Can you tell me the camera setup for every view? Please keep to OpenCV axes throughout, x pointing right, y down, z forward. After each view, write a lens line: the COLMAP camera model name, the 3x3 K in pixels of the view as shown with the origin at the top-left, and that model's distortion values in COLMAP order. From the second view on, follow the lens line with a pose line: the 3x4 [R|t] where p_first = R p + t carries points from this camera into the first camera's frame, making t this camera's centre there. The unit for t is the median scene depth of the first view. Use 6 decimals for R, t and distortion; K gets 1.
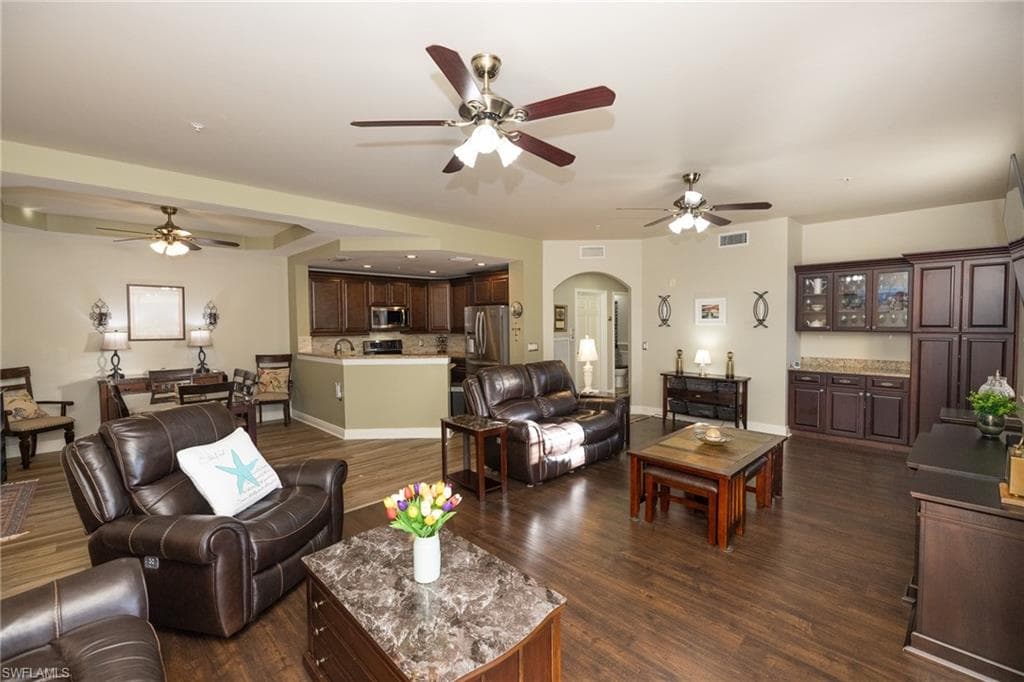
lens RADIAL K [[429.8, 0, 521.8], [0, 429.8, 339.4], [0, 0, 1]] dist [0.000408, -0.000482]
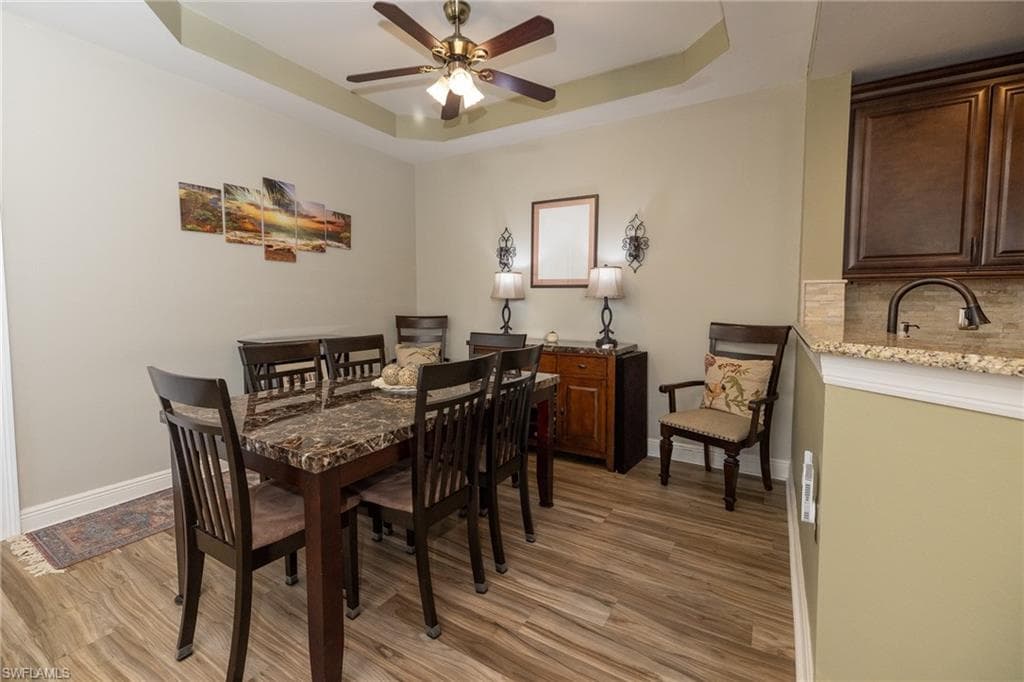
lens RADIAL K [[448.0, 0, 492.5], [0, 448.0, 329.8], [0, 0, 1]] dist [0.001419, 0.000609]
pose [[0.224224, 0.066613, -0.972258, -0.325631], [-0.042517, 0.997380, 0.058529, 0.041135], [0.973610, 0.028214, 0.226469, 1.055987]]
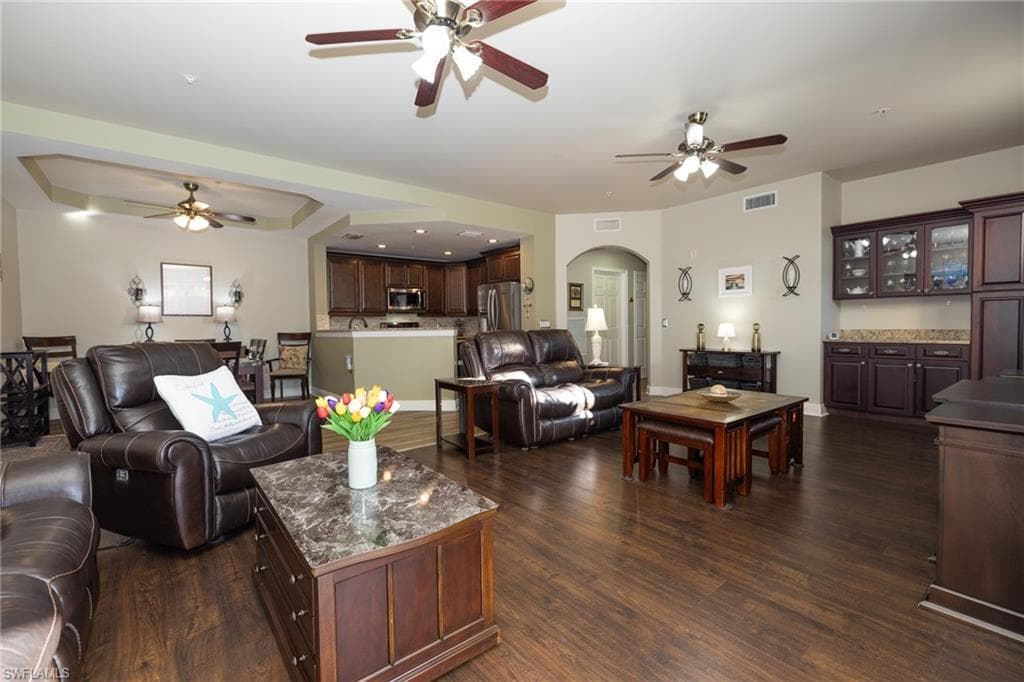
lens RADIAL K [[433.2, 0, 508.5], [0, 433.2, 340.1], [0, 0, 1]] dist [0.002271, -0.000237]
pose [[0.993815, -0.001171, -0.111044, 0.084937], [0.000610, 0.999987, -0.005079, 0.094875], [0.111049, 0.004980, 0.993803, 0.029929]]
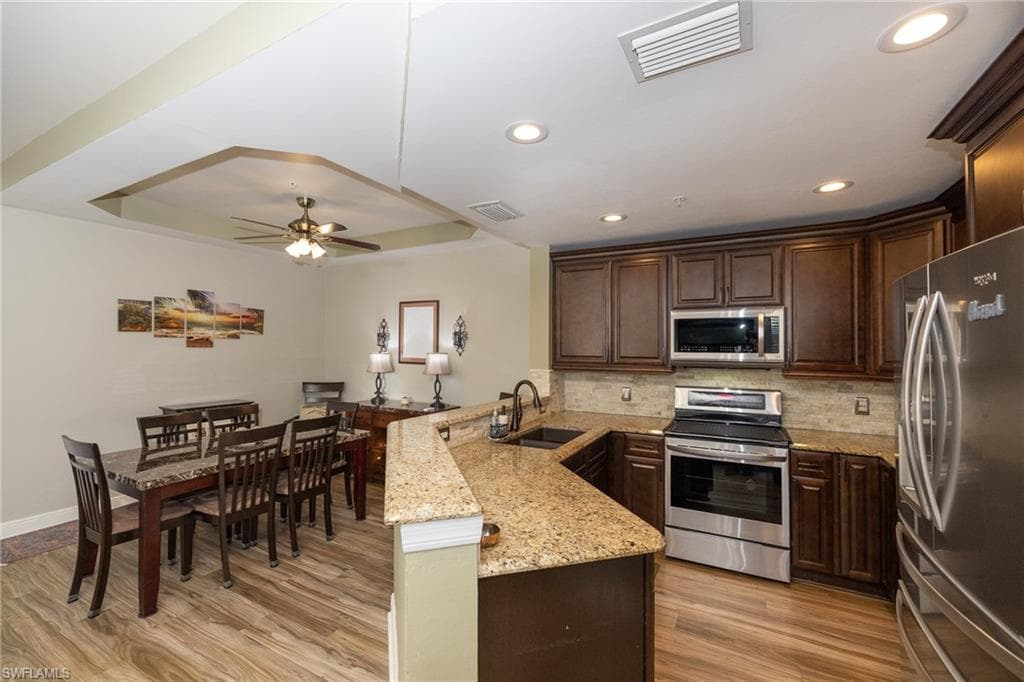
lens RADIAL K [[429.8, 0, 521.8], [0, 429.8, 339.4], [0, 0, 1]] dist [0.000408, -0.000482]
pose [[0.296380, -0.007705, -0.955039, 0.062074], [-0.047600, 0.998606, -0.022828, -0.052924], [0.953883, 0.052225, 0.295600, 1.314325]]
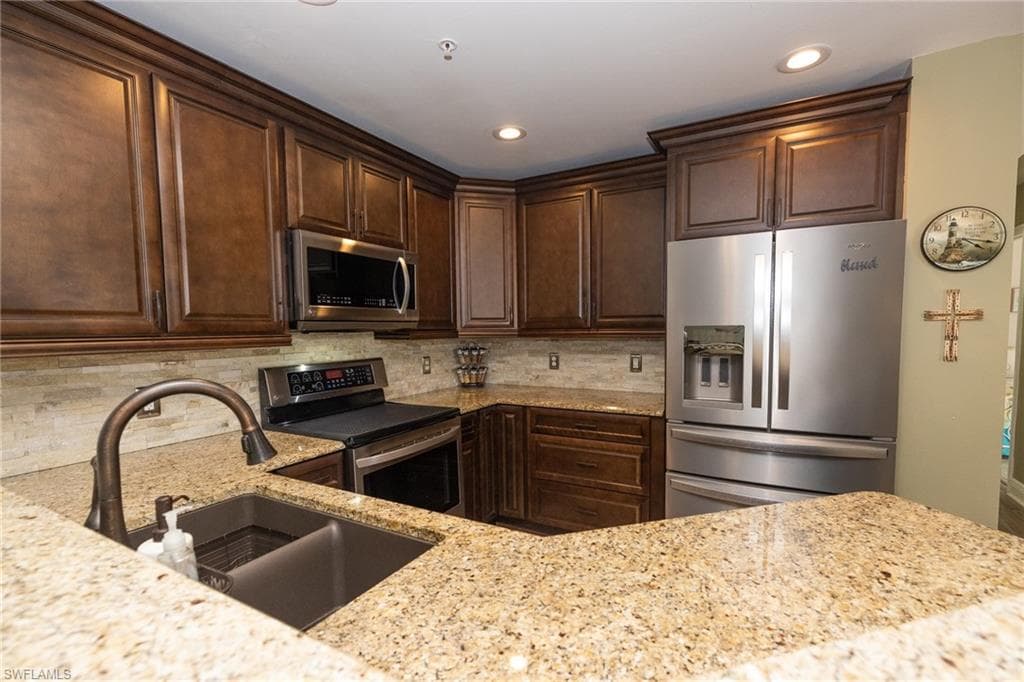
lens RADIAL K [[446.8, 0, 517.6], [0, 446.8, 354.9], [0, 0, 1]] dist [0.012555, -0.000070]
pose [[0.959865, -0.019888, 0.279755, -0.550045], [0.014656, 0.999677, 0.020784, -0.014622], [-0.280078, -0.015850, 0.959846, 1.302151]]
